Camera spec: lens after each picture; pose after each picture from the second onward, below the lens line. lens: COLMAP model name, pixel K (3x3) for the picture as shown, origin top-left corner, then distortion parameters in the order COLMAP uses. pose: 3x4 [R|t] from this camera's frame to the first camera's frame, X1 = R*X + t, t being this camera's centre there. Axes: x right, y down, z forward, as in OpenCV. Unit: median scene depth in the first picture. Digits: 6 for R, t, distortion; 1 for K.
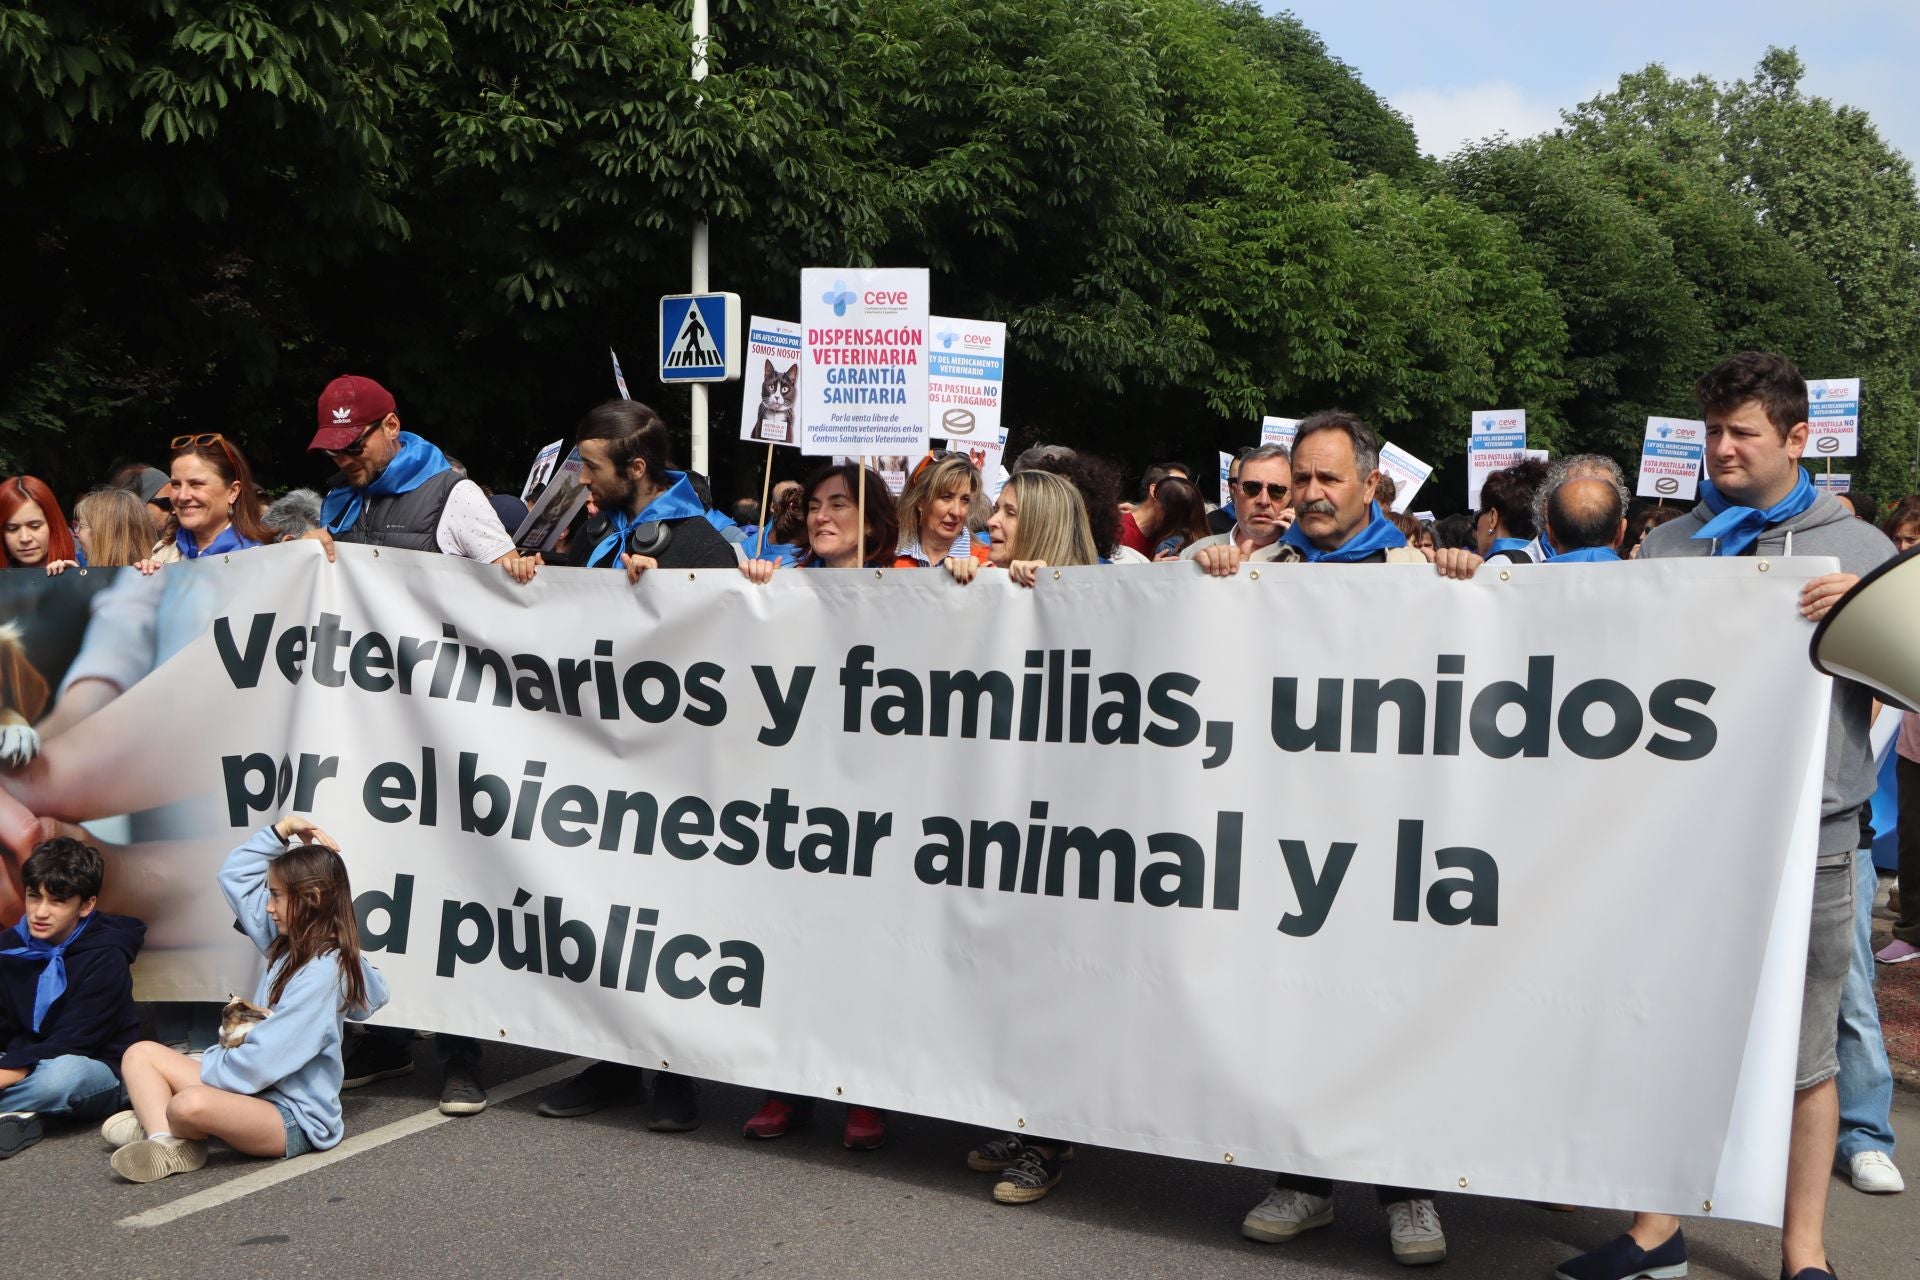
lens RADIAL K [[5934.5, 0, 960.0], [0, 5934.5, 640.0], [0, 0, 1]] dist [0.309416, 1.228943]
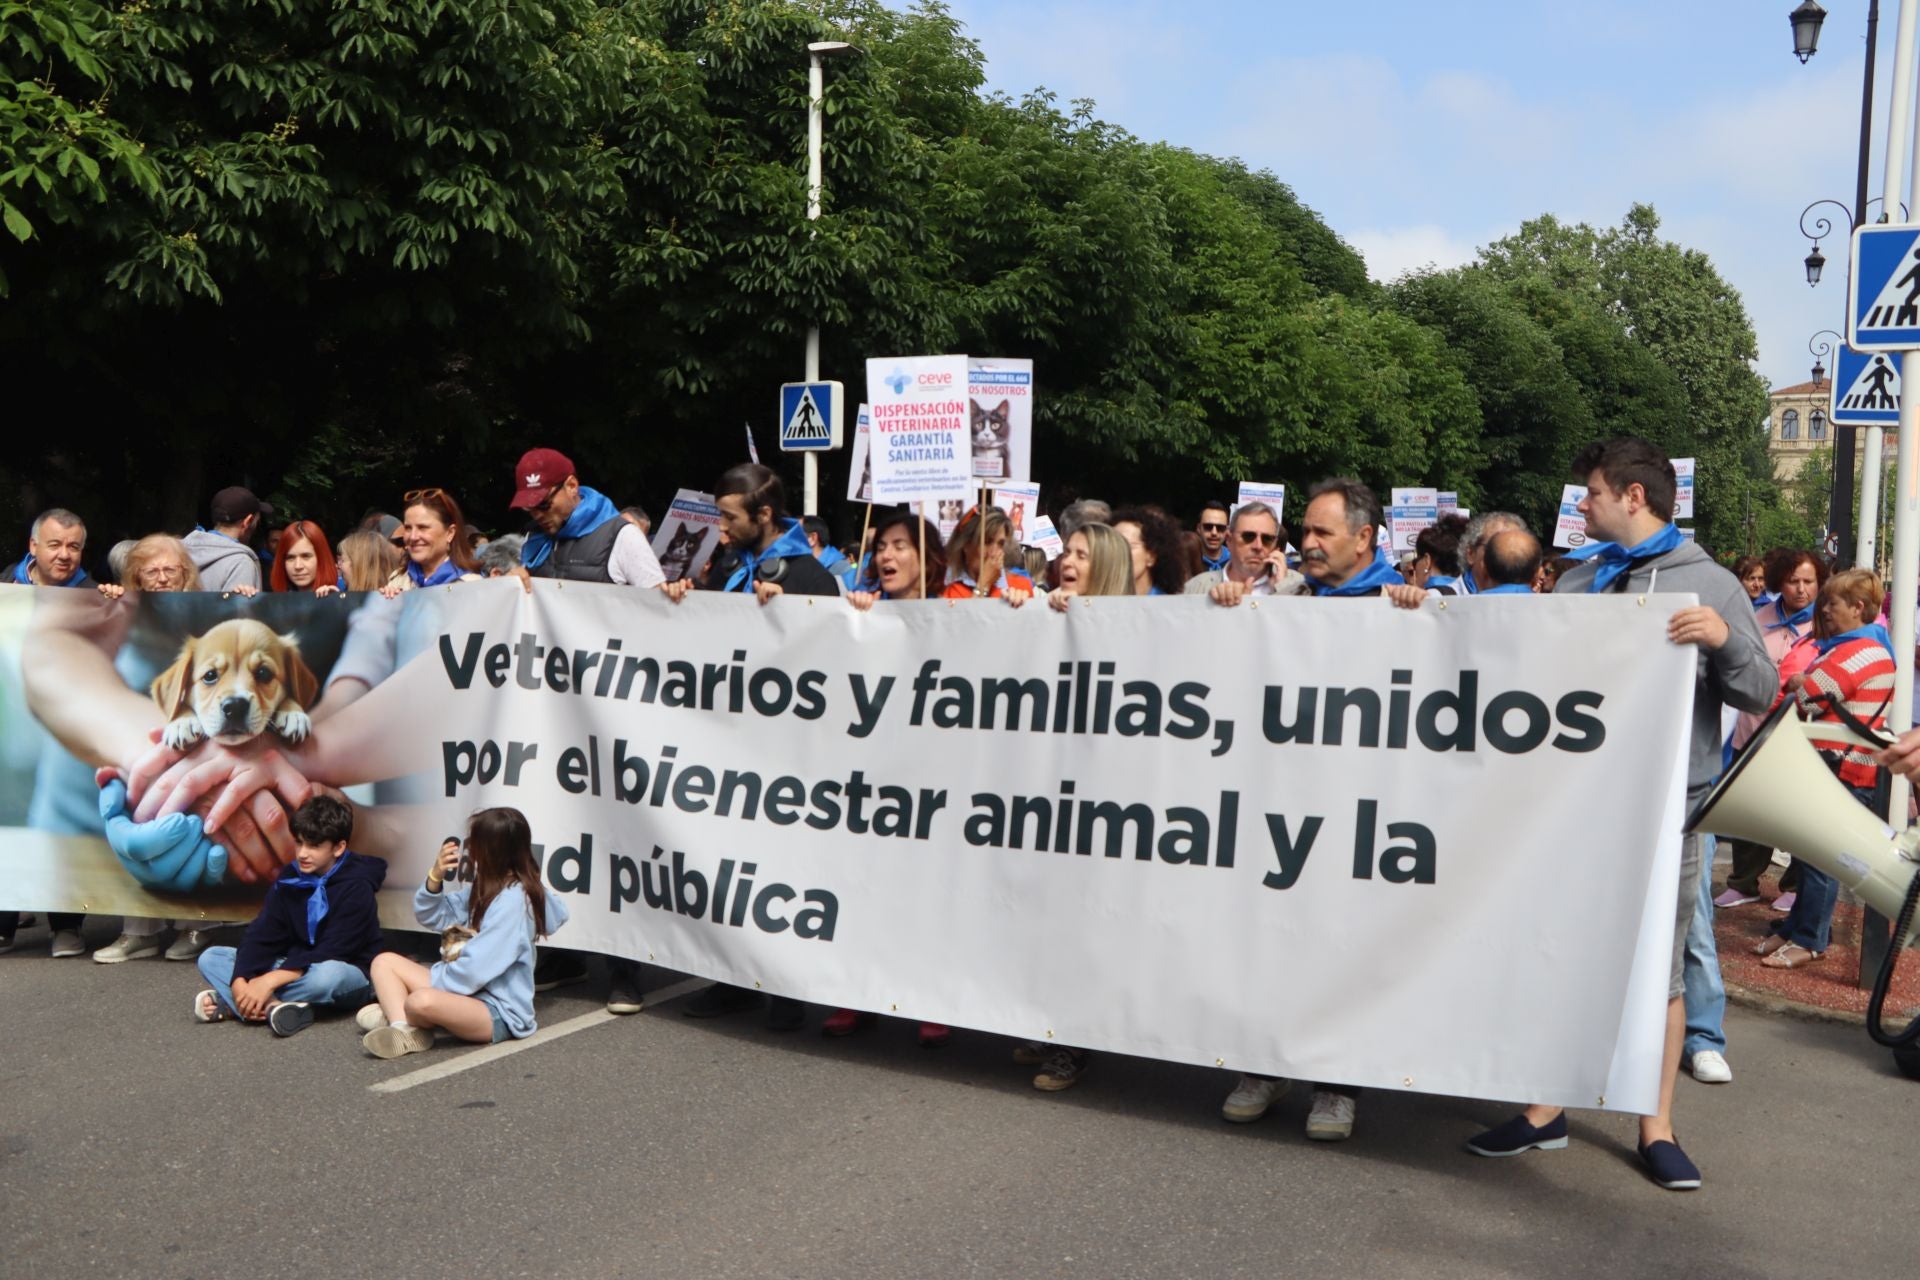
lens RADIAL K [[5934.5, 0, 960.0], [0, 5934.5, 640.0], [0, 0, 1]] dist [0.309416, 1.228943]
pose [[0.999918, 0.008319, -0.009701, 0.001516], [-0.008340, 0.999963, -0.002179, 0.000345], [0.009682, 0.002259, 0.999951, -0.295636]]
